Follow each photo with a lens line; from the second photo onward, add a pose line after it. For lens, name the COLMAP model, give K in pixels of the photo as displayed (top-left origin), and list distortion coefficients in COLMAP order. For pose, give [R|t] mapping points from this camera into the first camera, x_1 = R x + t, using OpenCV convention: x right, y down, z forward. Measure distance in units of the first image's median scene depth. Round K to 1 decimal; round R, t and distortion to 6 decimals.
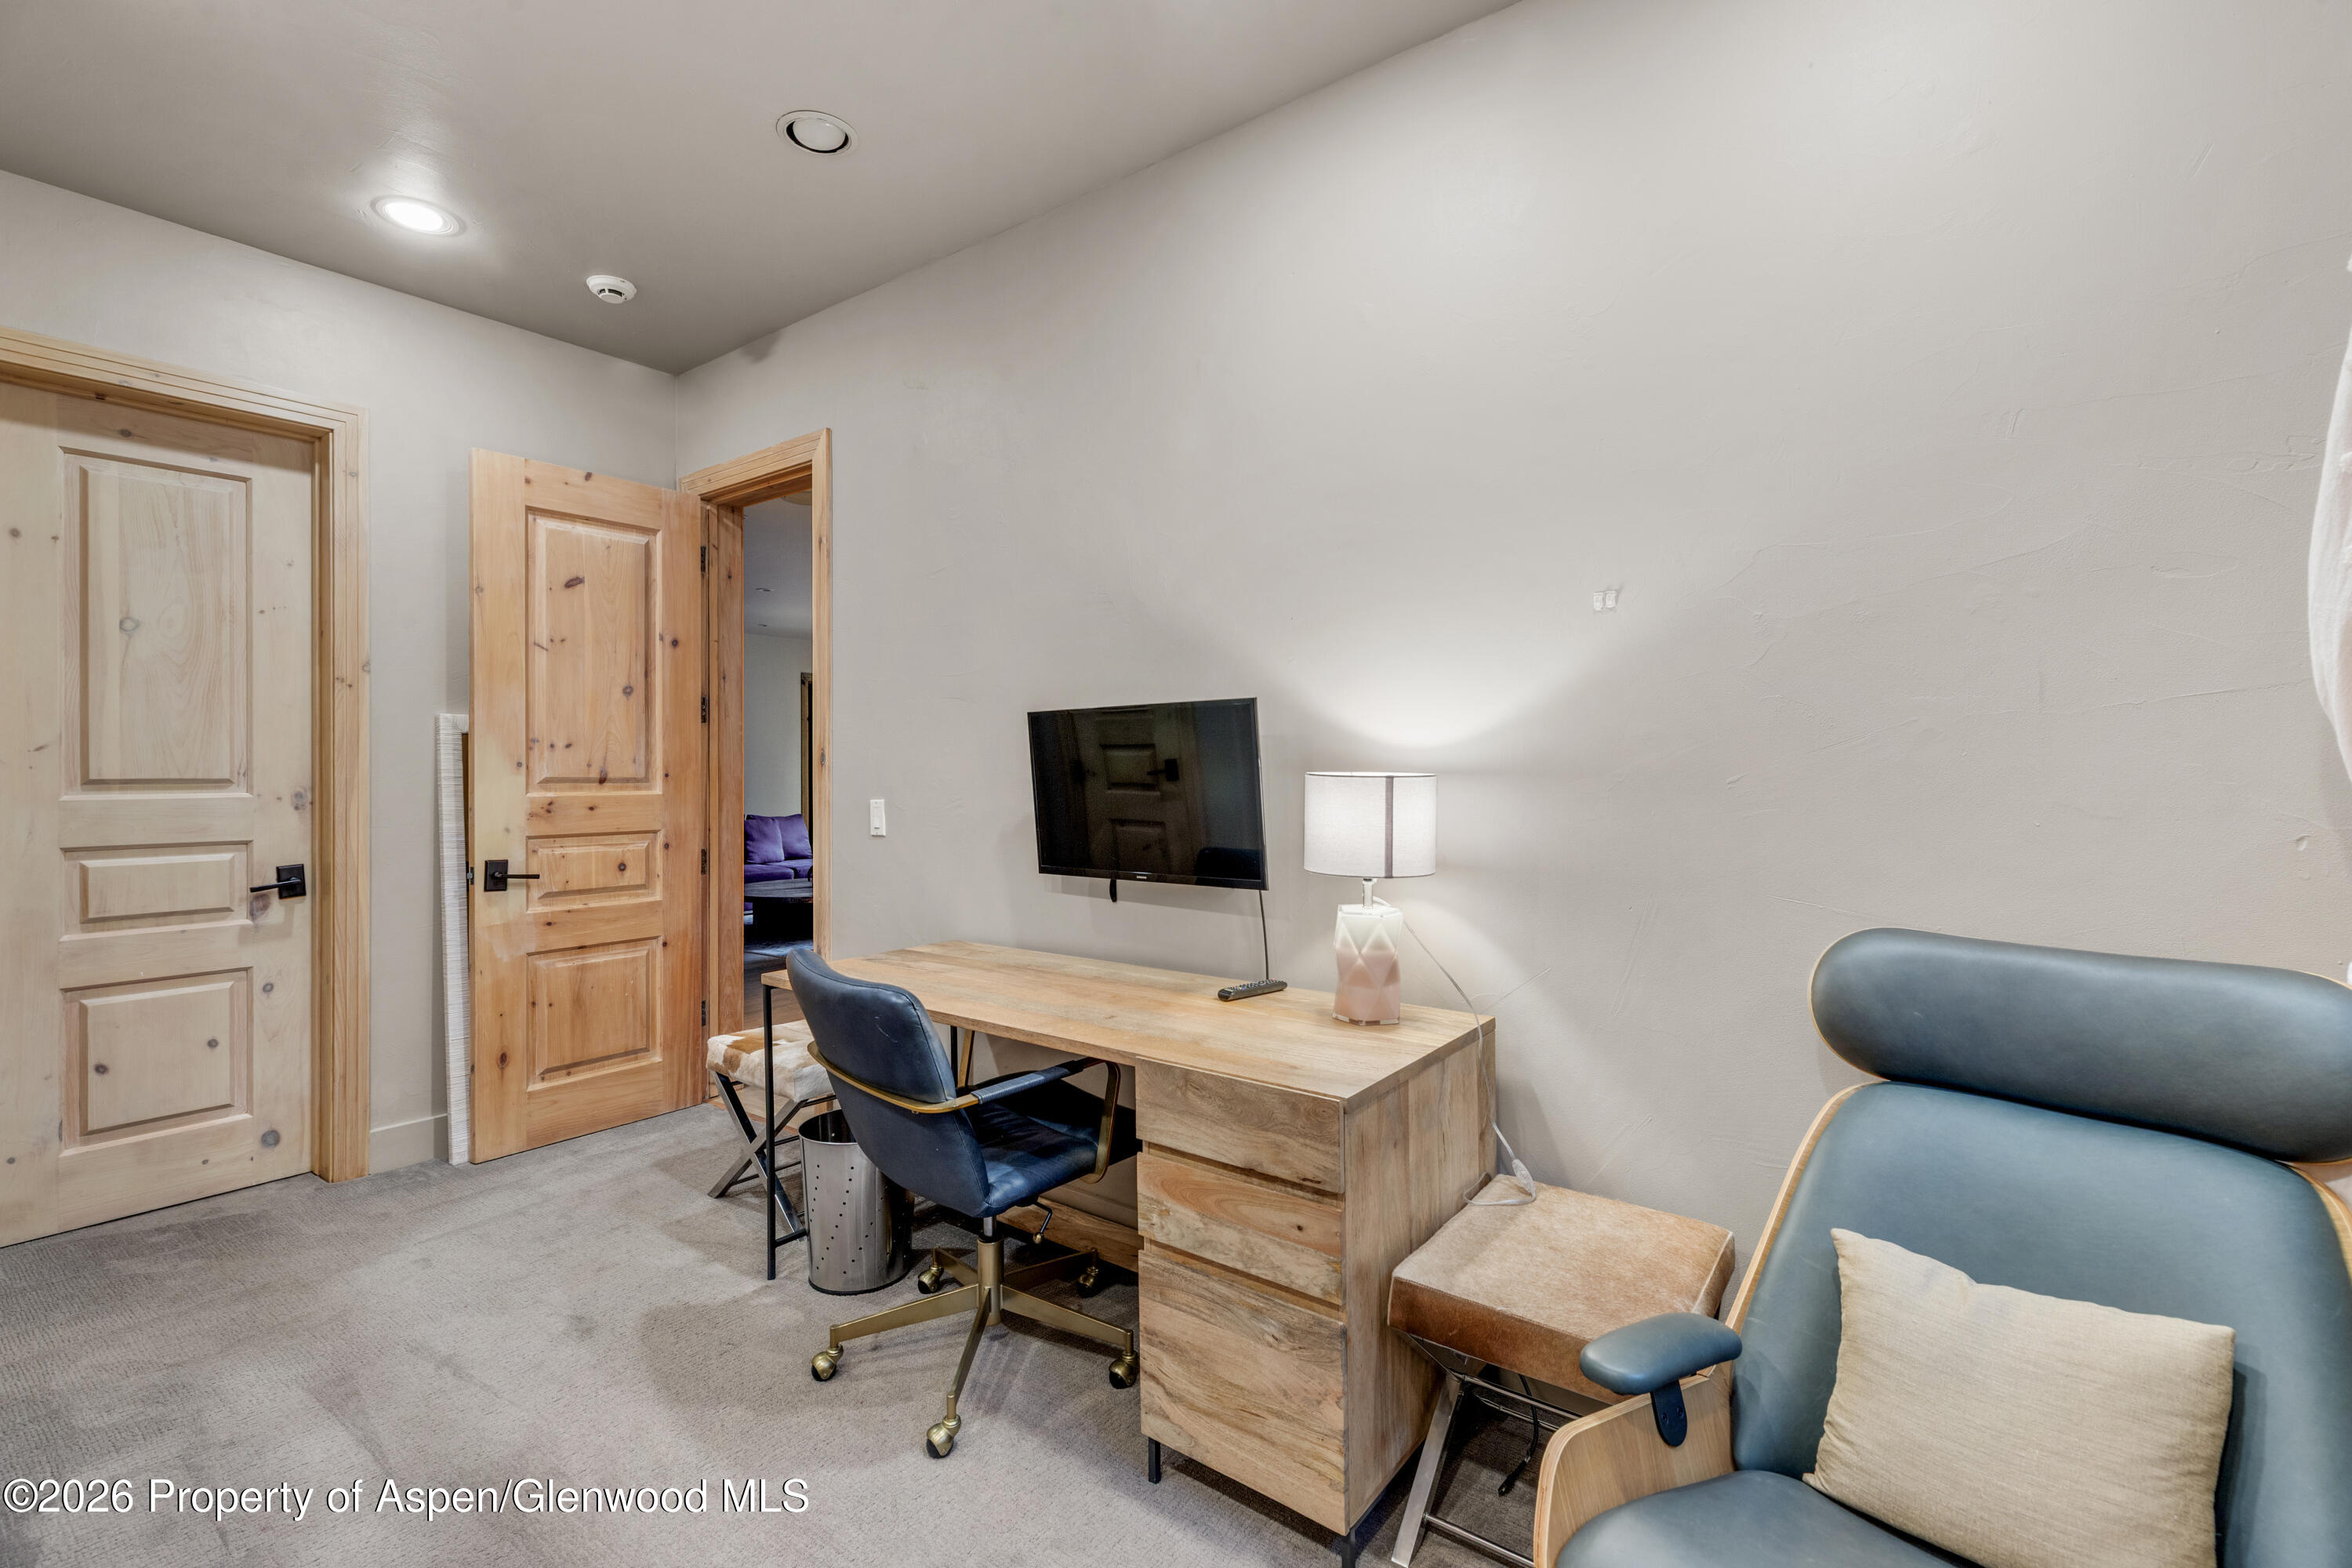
lens RADIAL K [[1049.0, 0, 1172.2], [0, 1049.0, 780.3], [0, 0, 1]] dist [0.003232, 0.000385]
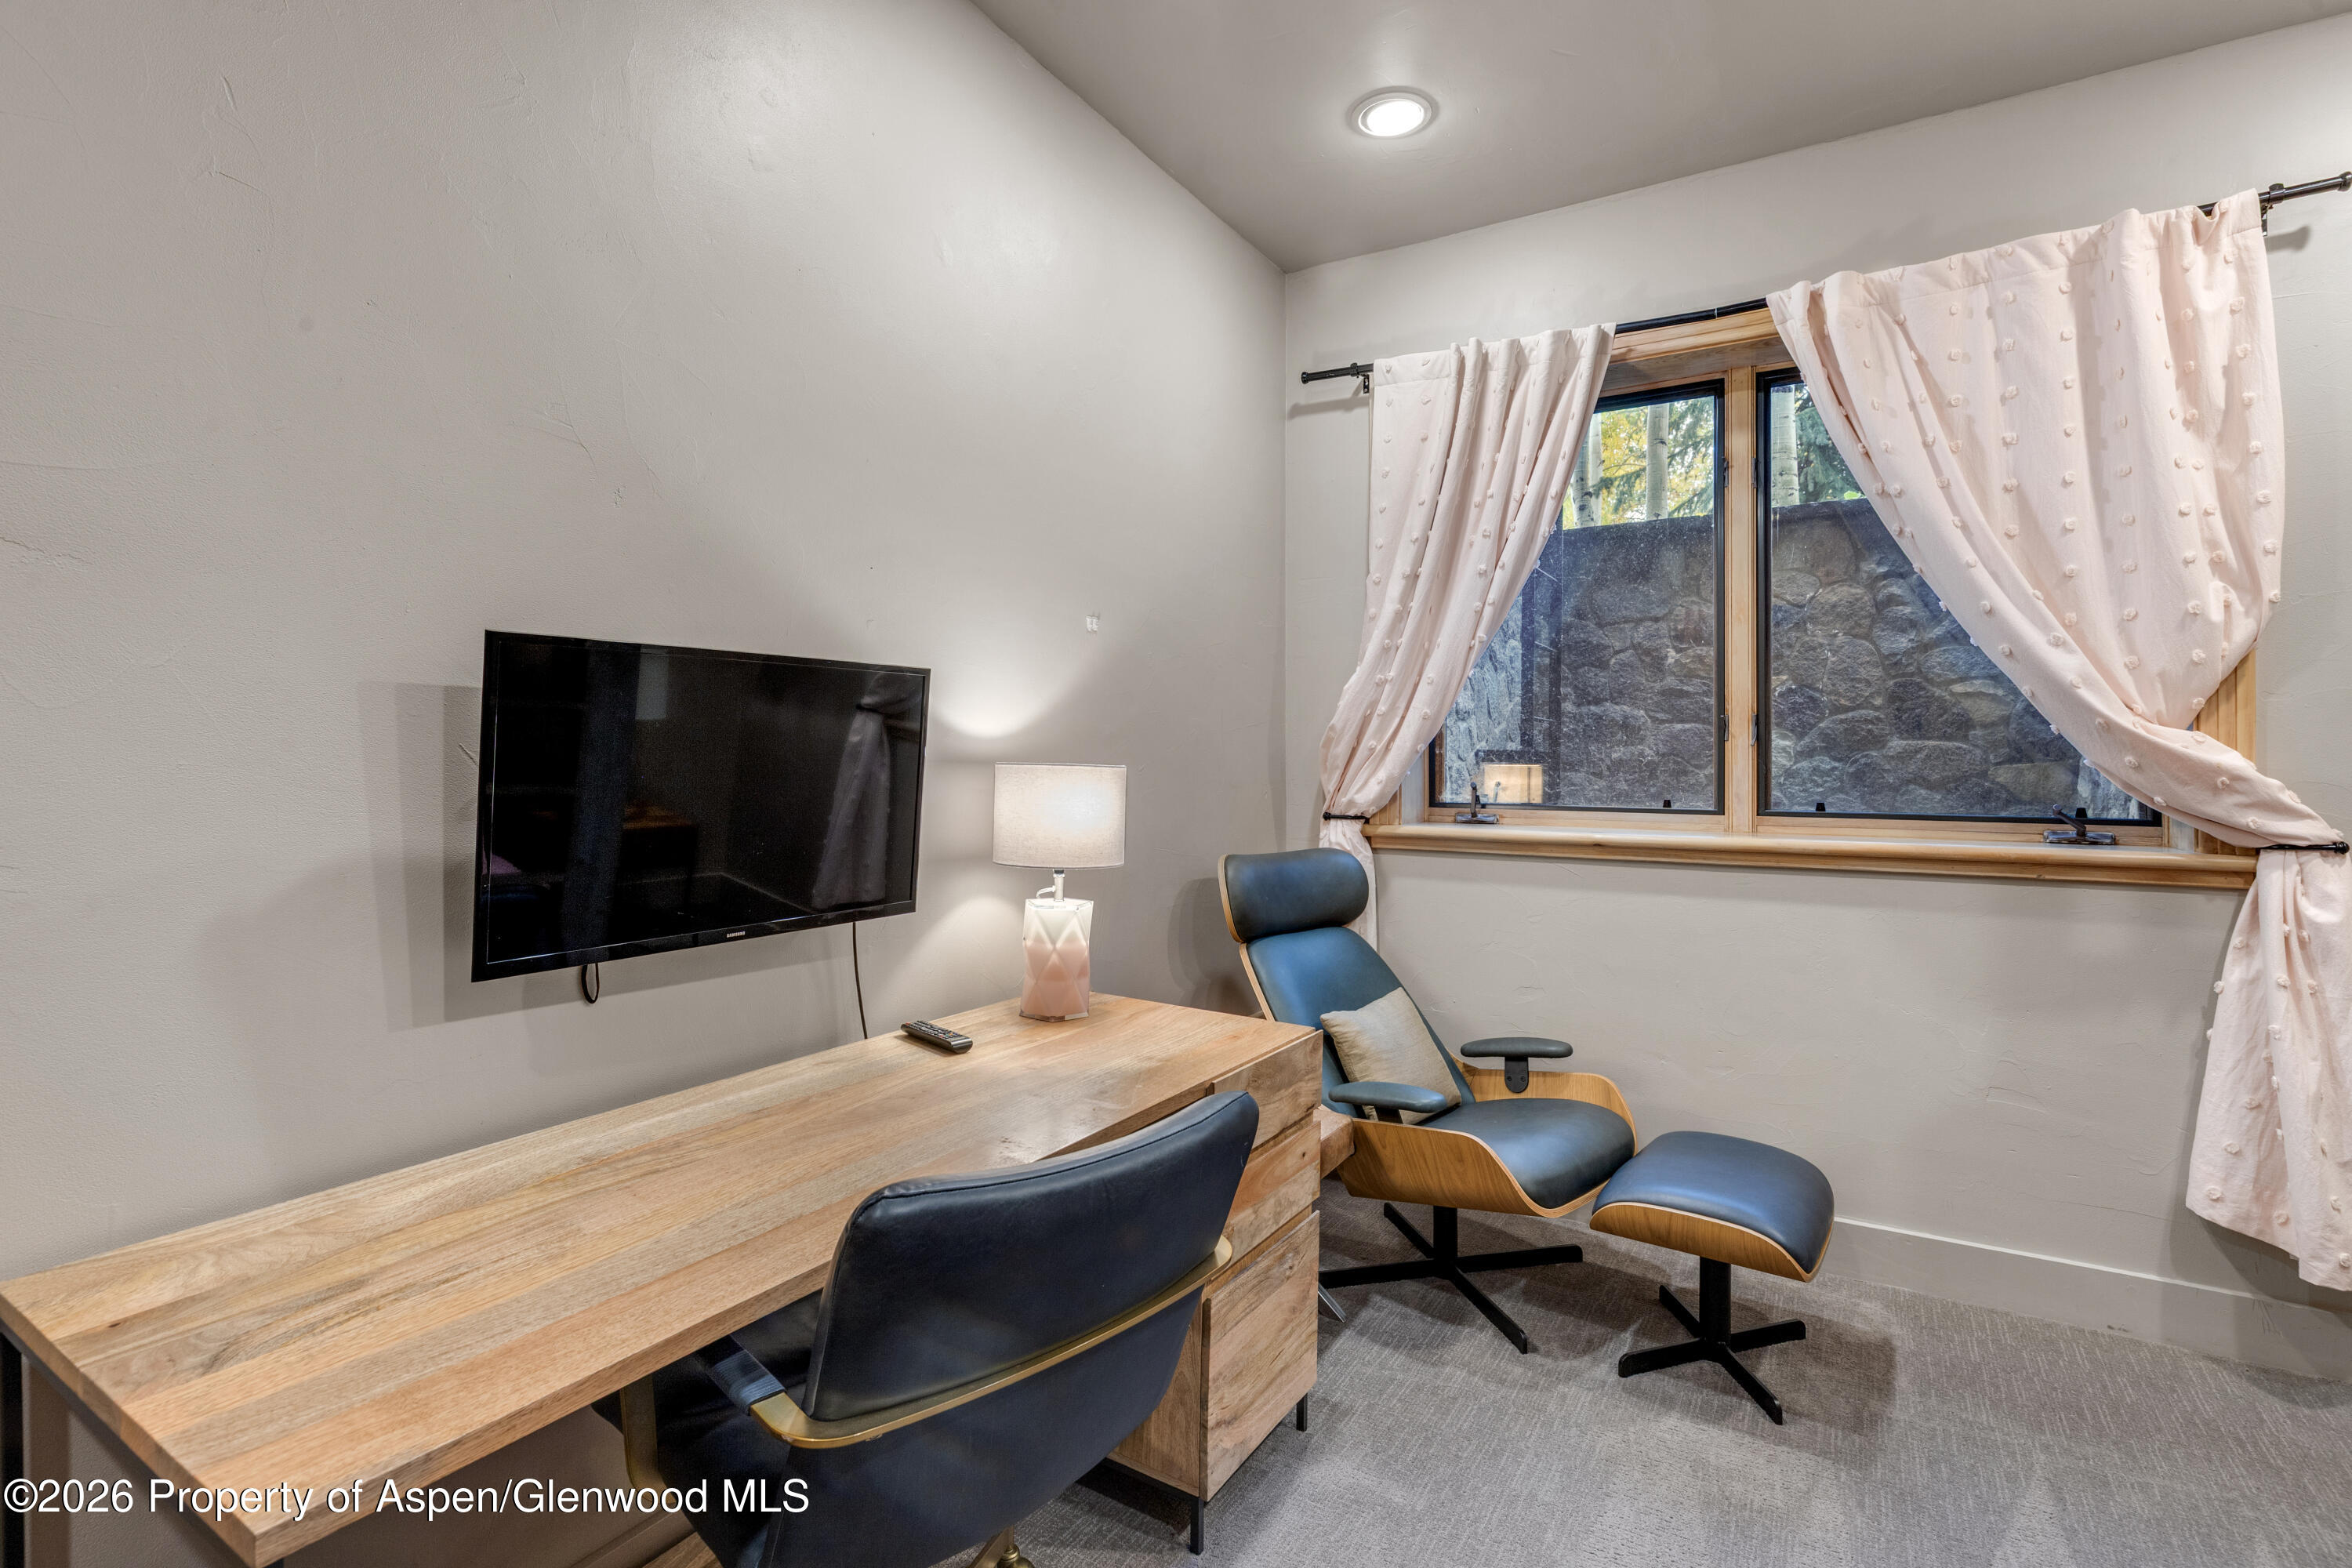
lens RADIAL K [[1104.5, 0, 1163.0], [0, 1104.5, 723.0], [0, 0, 1]] dist [-0.002633, -0.000896]
pose [[-0.107058, 0.030488, 0.993785, -0.650213], [0.001636, 0.999534, -0.030488, -0.009572], [-0.994251, -0.001639, -0.107058, 0.772614]]
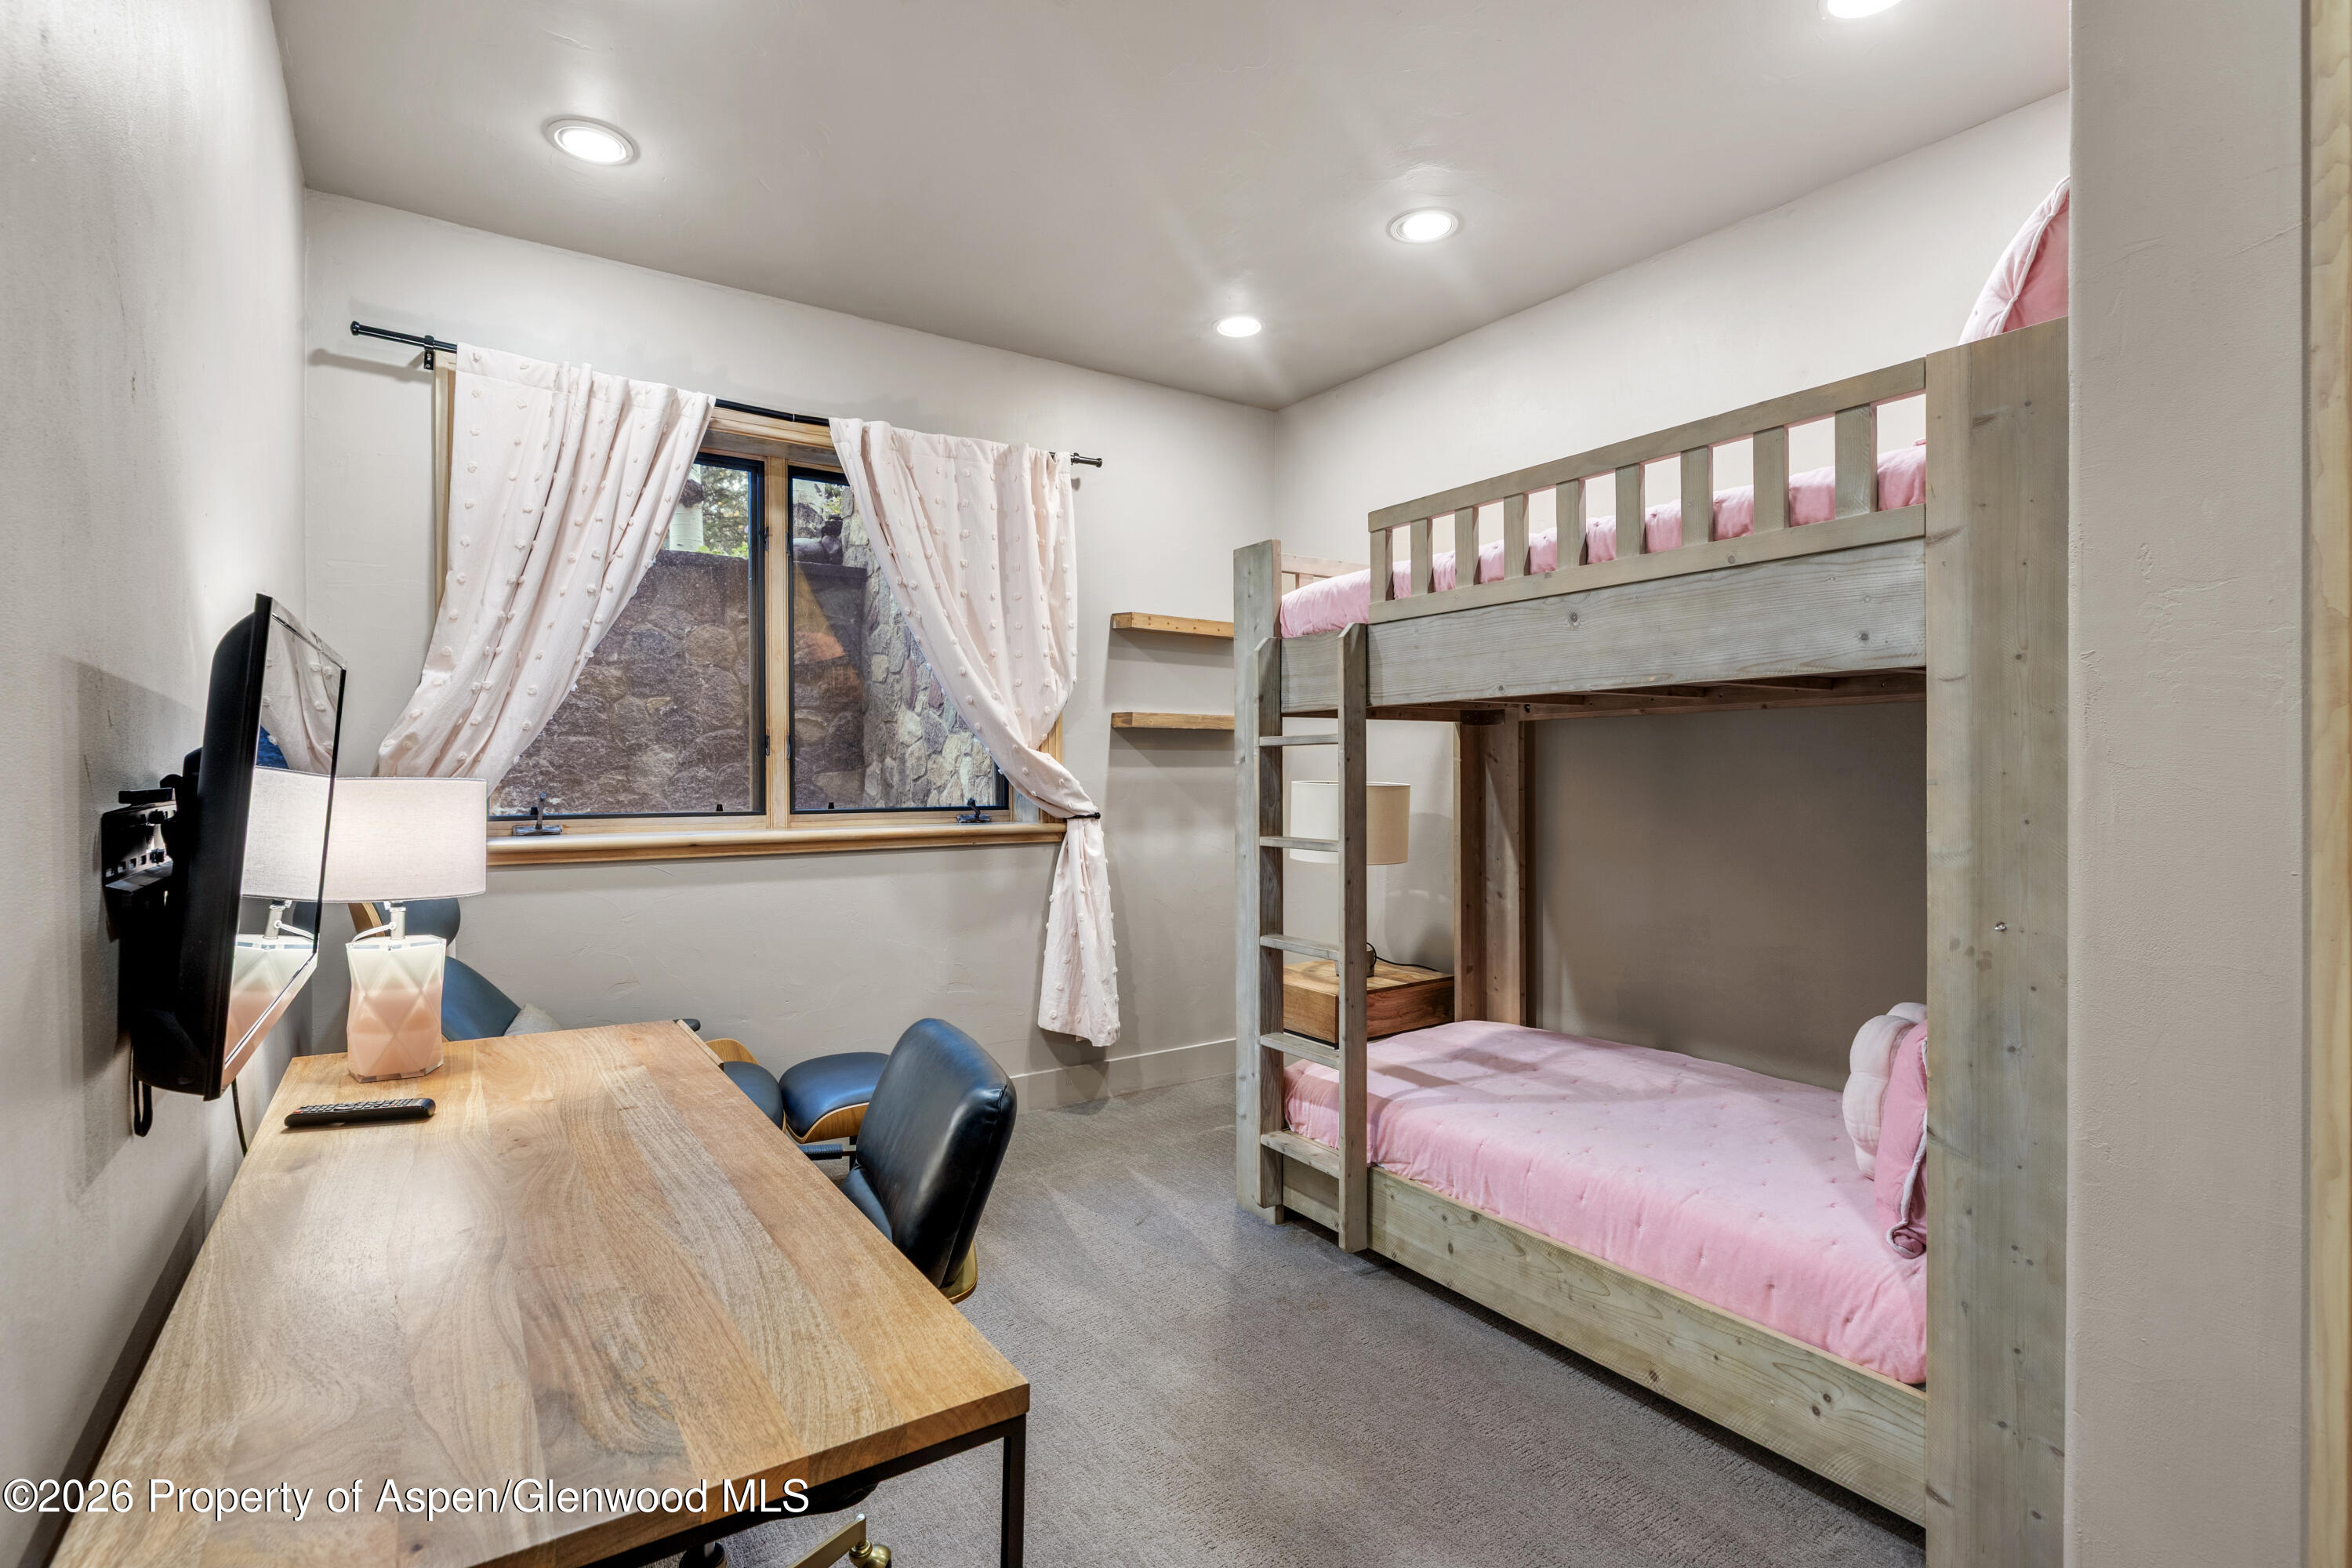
lens RADIAL K [[1104.5, 0, 1163.0], [0, 1104.5, 723.0], [0, 0, 1]] dist [-0.002633, -0.000896]
pose [[-0.947335, 0.013230, 0.319970, -0.511754], [0.001550, 0.999324, -0.036732, -0.013447], [-0.320240, -0.034301, -0.946715, 1.264174]]
